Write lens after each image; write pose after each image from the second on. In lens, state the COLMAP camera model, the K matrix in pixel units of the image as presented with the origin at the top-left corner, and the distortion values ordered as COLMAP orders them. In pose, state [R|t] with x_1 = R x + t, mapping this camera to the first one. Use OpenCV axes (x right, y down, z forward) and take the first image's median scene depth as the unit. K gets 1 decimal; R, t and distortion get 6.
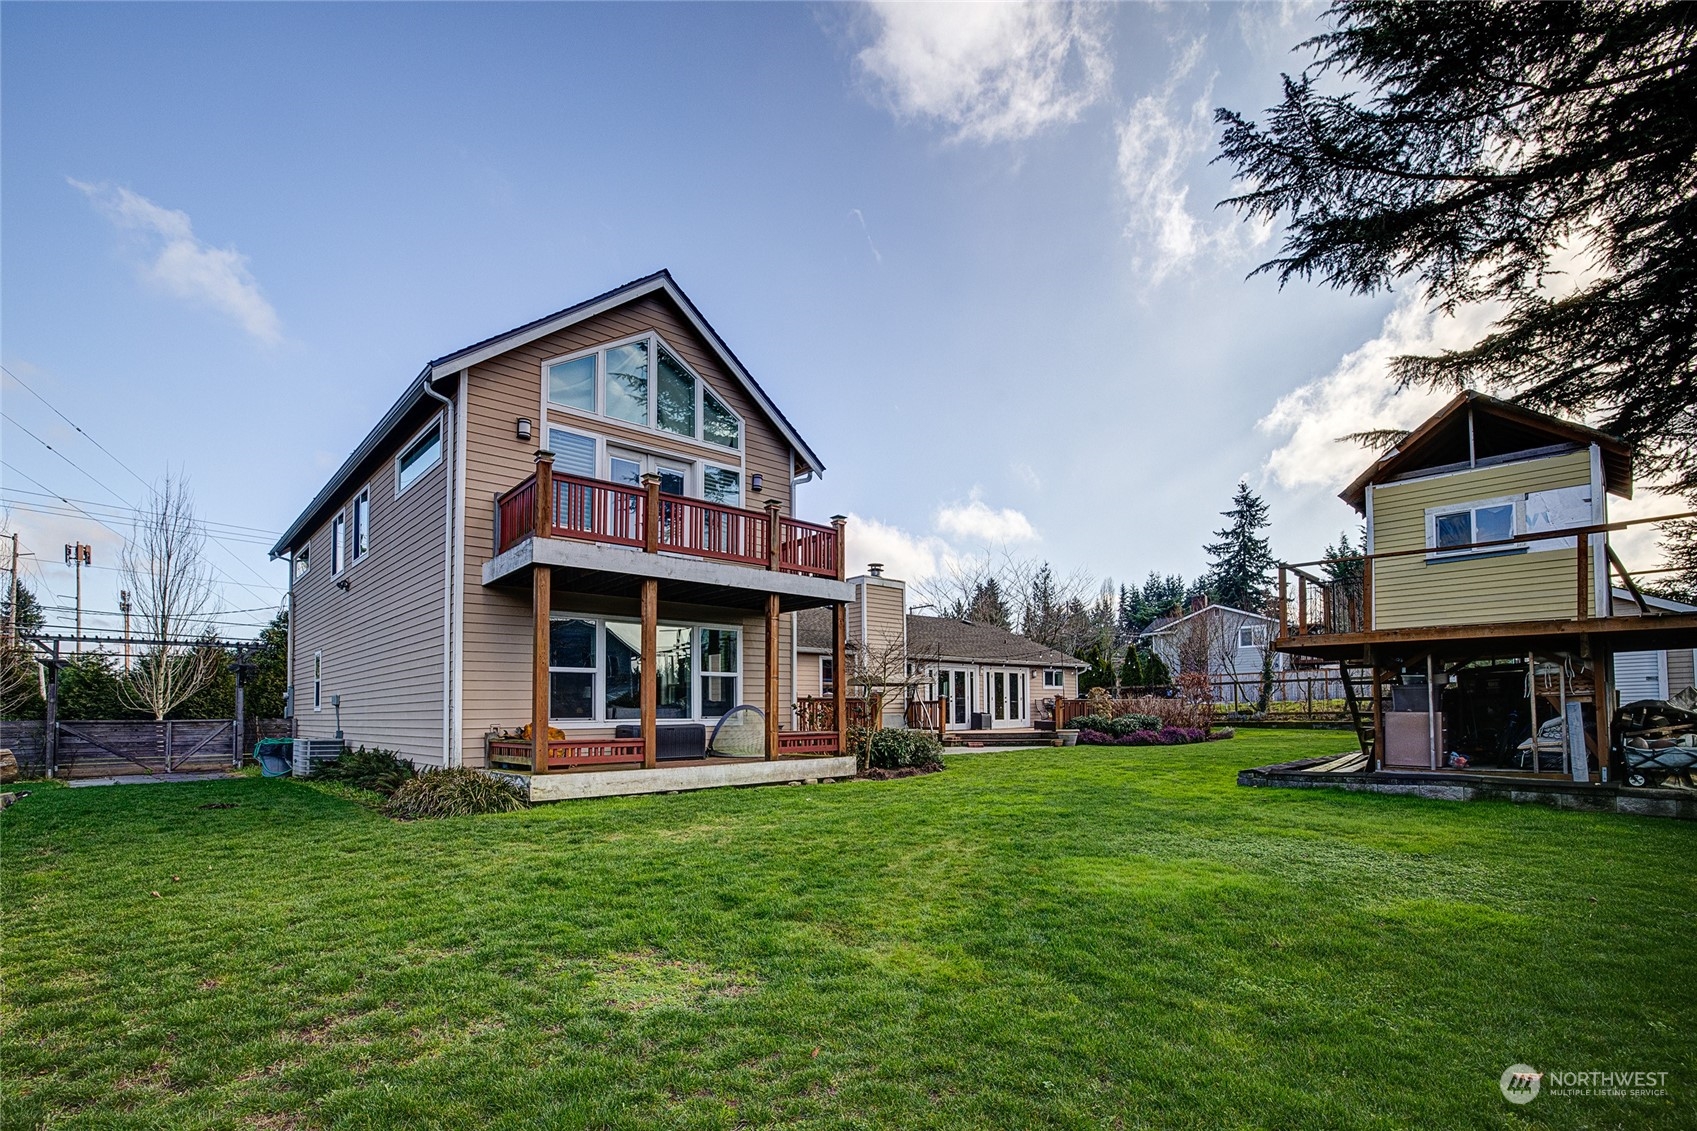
lens RADIAL K [[780.8, 0, 848.5], [0, 780.8, 565.5], [0, 0, 1]] dist [-0.033953, 0.023461]
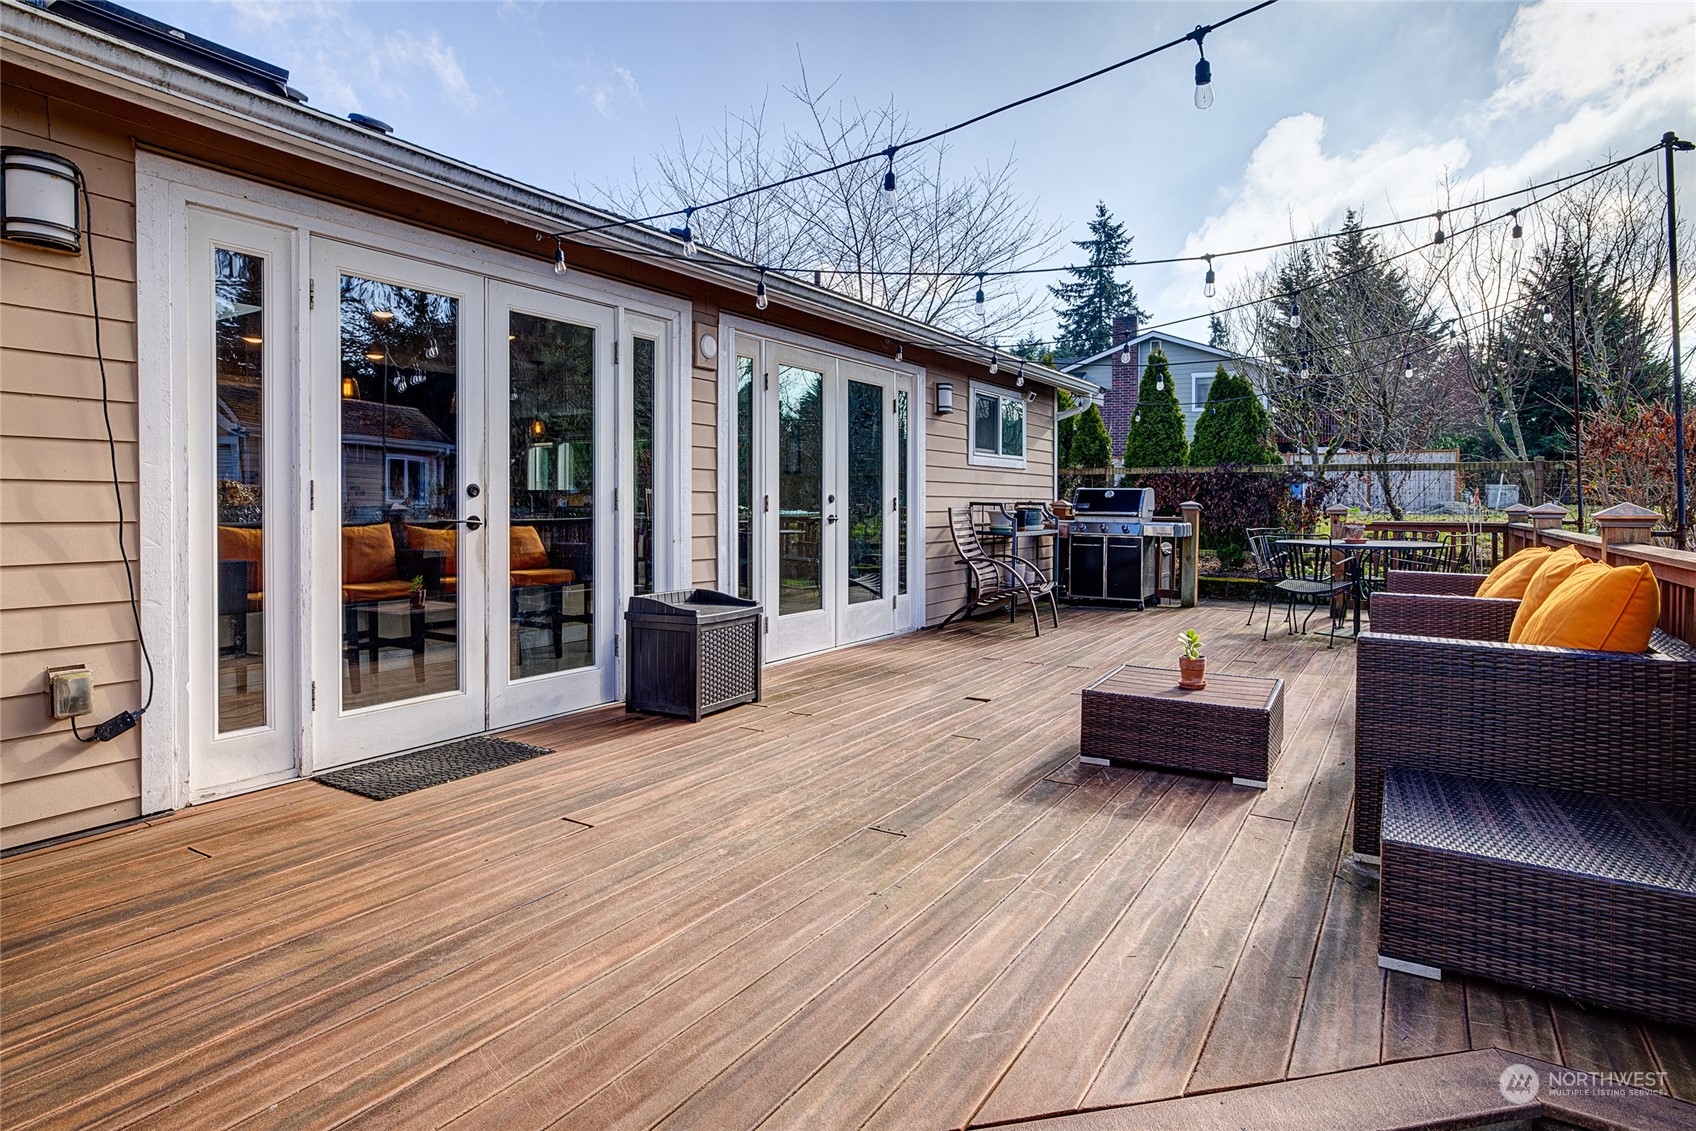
lens RADIAL K [[934.7, 0, 848.0], [0, 934.7, 565.5], [0, 0, 1]] dist [0.000105, -0.000007]
pose [[0.958737, -0.009554, 0.284136, 0.129065], [-0.060430, 0.969747, 0.236513, 0.120908], [-0.277799, -0.243924, 0.929155, 0.722581]]
